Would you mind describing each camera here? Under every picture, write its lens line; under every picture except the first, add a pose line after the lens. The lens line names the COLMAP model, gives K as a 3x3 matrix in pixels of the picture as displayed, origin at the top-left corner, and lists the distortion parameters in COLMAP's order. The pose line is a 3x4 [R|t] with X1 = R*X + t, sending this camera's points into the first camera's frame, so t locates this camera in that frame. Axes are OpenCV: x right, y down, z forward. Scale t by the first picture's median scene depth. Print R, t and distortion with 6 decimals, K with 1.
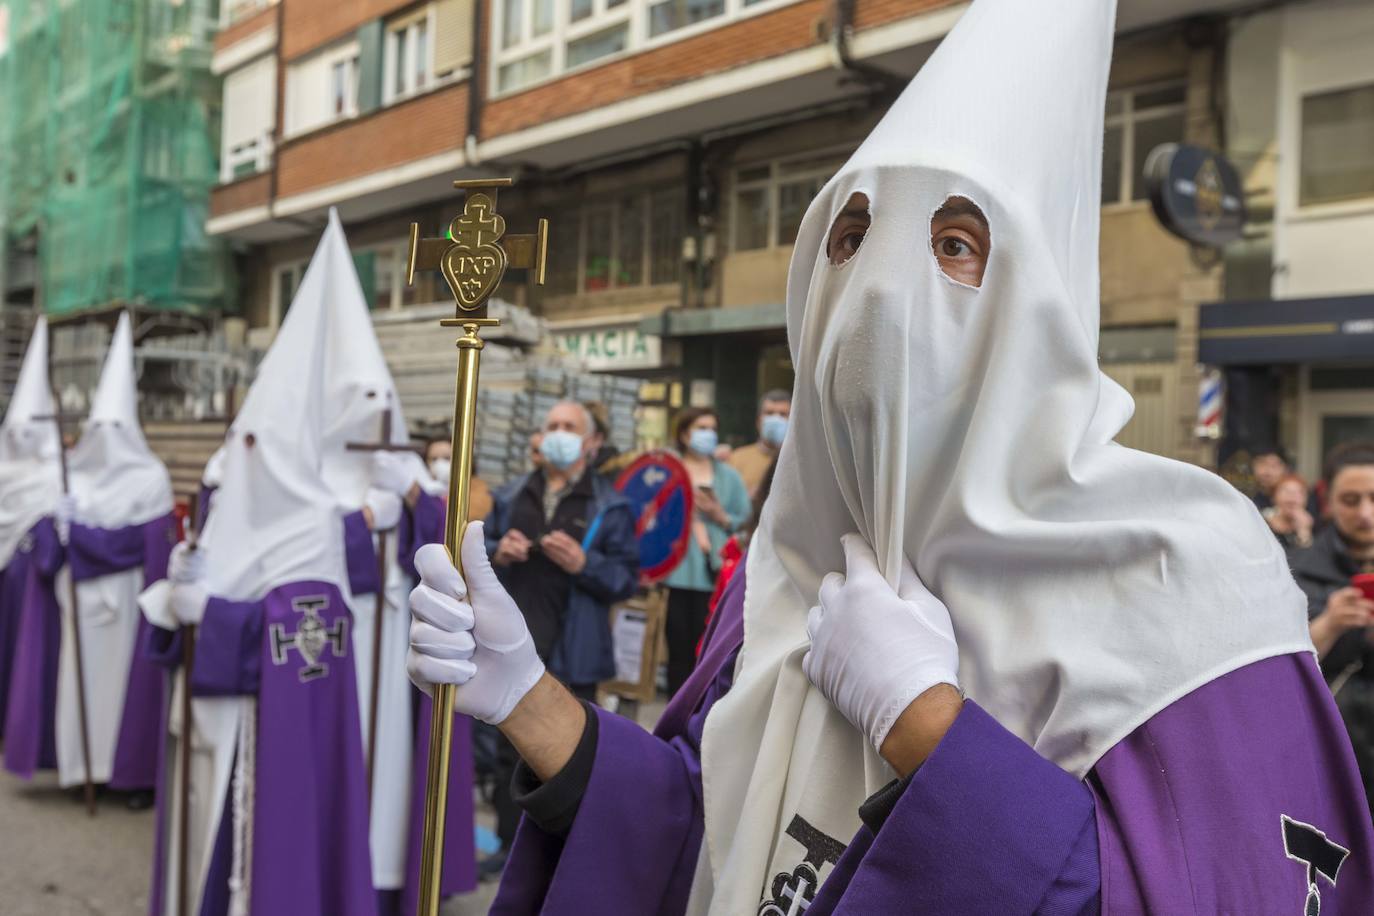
lens RADIAL K [[1320.5, 0, 718.2], [0, 1320.5, 453.7], [0, 0, 1]] dist [-0.001037, 0.016246]
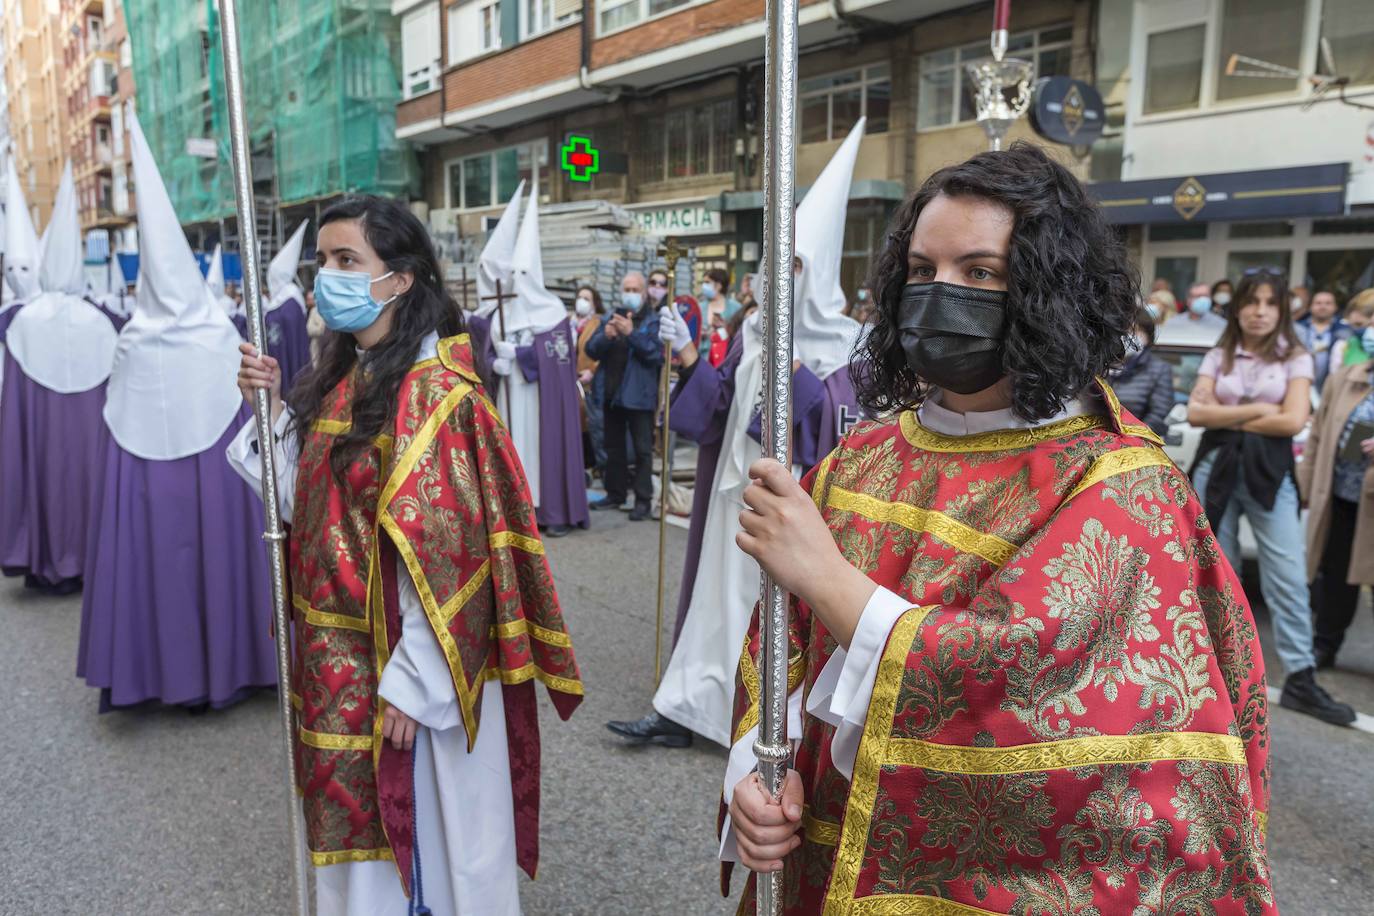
lens RADIAL K [[1029.7, 0, 687.0], [0, 1029.7, 458.0], [0, 0, 1]] dist [-0.004829, 0.003468]
pose [[0.995071, -0.008230, -0.098826, 0.025981], [0.023694, 0.987420, 0.156335, -0.000545], [0.096296, -0.157906, 0.982748, -0.126550]]
